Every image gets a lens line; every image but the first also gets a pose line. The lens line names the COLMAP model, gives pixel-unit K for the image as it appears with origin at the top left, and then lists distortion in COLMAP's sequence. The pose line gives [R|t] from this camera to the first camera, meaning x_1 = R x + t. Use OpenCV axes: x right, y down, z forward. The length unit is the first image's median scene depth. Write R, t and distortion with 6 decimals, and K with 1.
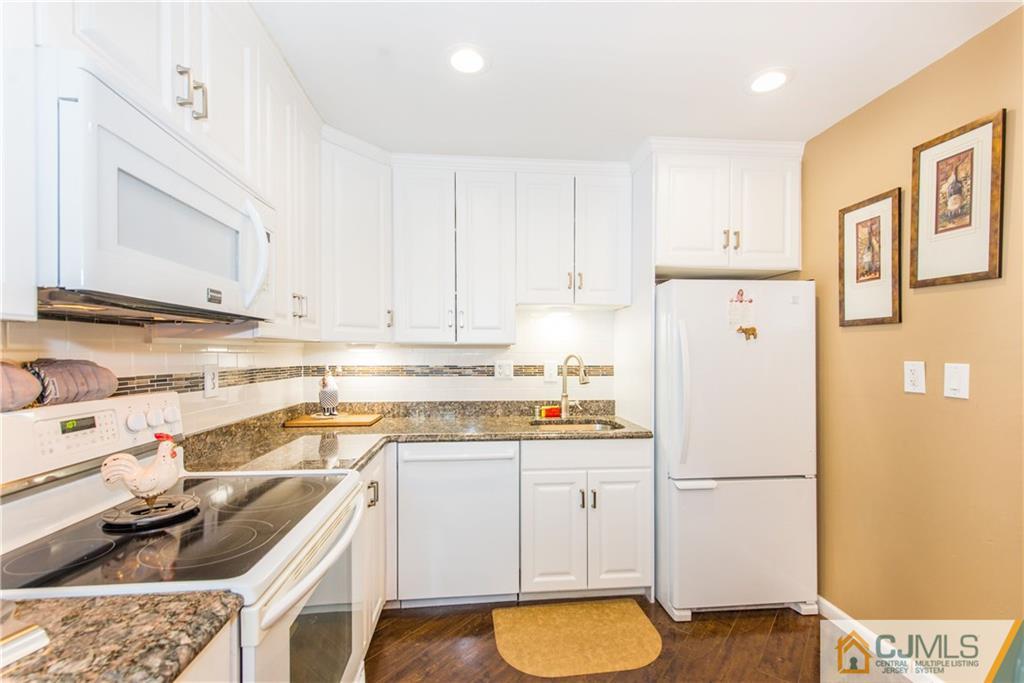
lens RADIAL K [[441.6, 0, 513.3], [0, 441.6, 354.2], [0, 0, 1]] dist [0.001536, 0.000003]
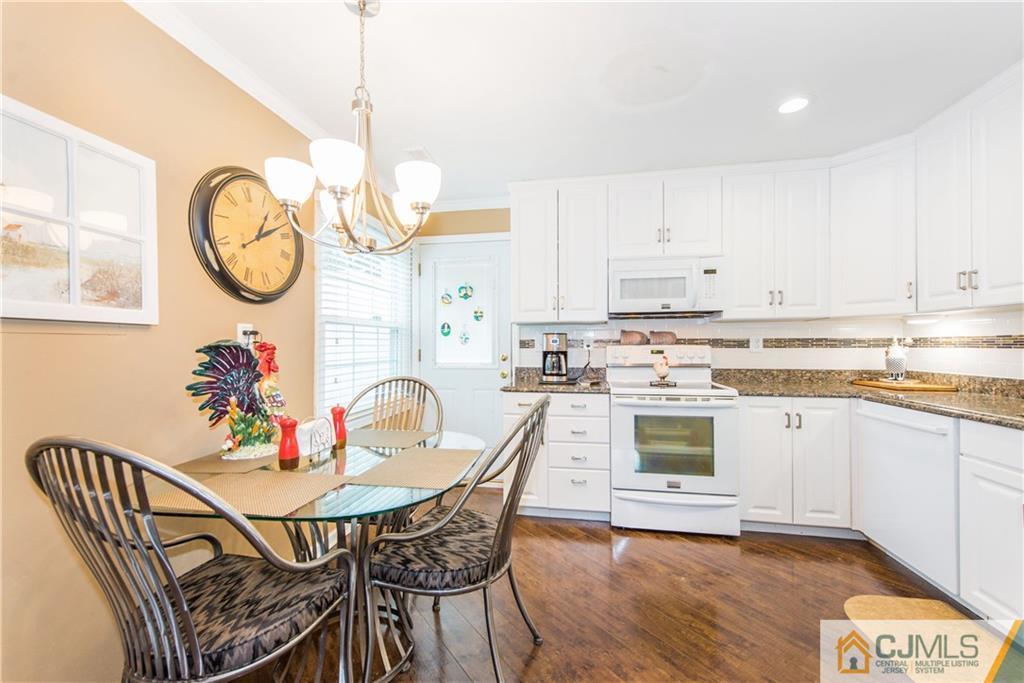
lens RADIAL K [[412.8, 0, 512.0], [0, 412.8, 341.5], [0, 0, 1]] dist [0.009047, -0.000068]
pose [[-0.272023, -0.012026, -0.962216, 0.879505], [-0.000603, 0.999924, -0.012327, 0.050876], [0.962291, -0.002773, -0.272009, 0.336441]]
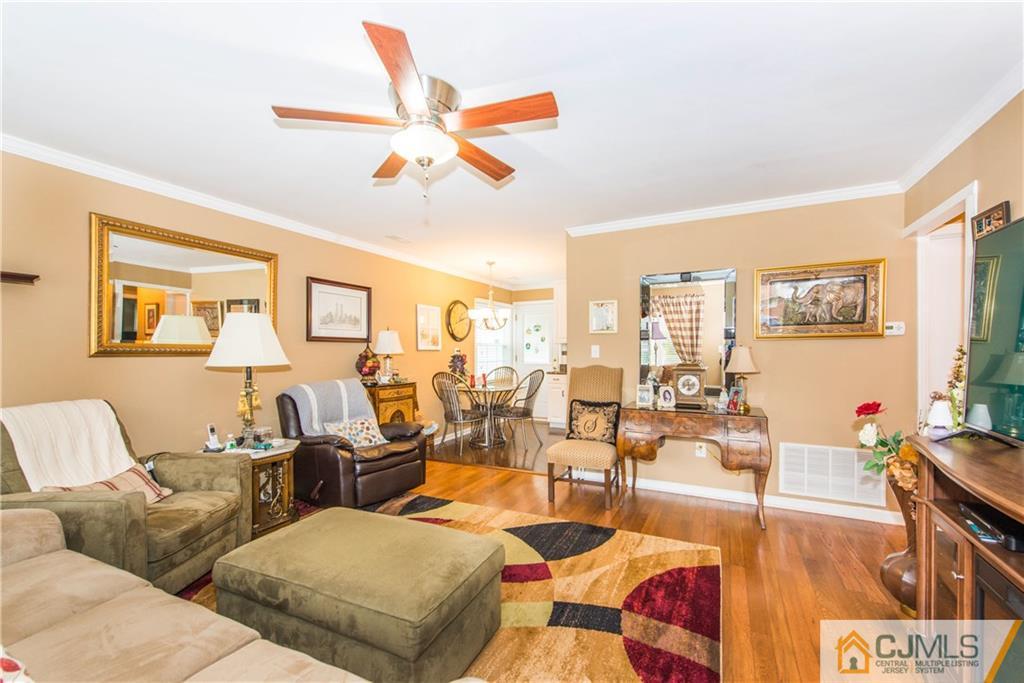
lens RADIAL K [[412.8, 0, 512.0], [0, 412.8, 341.5], [0, 0, 1]] dist [0.009047, -0.000068]
pose [[-0.540807, -0.017972, -0.840955, 2.111651], [-0.000455, 0.999778, -0.021074, 0.022677], [0.841146, -0.011014, -0.540695, 1.221804]]
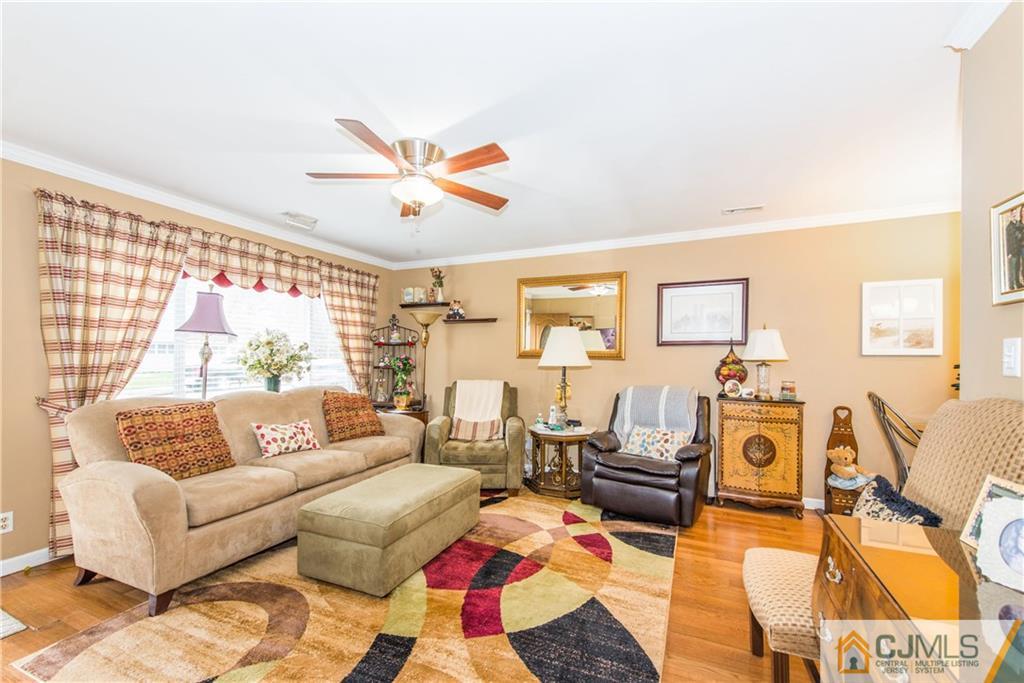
lens RADIAL K [[399.4, 0, 507.2], [0, 399.4, 337.6], [0, 0, 1]] dist [0.008457, -0.000210]
pose [[-0.869749, 0.017570, 0.493182, 0.990709], [-0.003550, 0.999117, -0.041856, 0.023828], [-0.493482, -0.038155, -0.868919, 1.378315]]
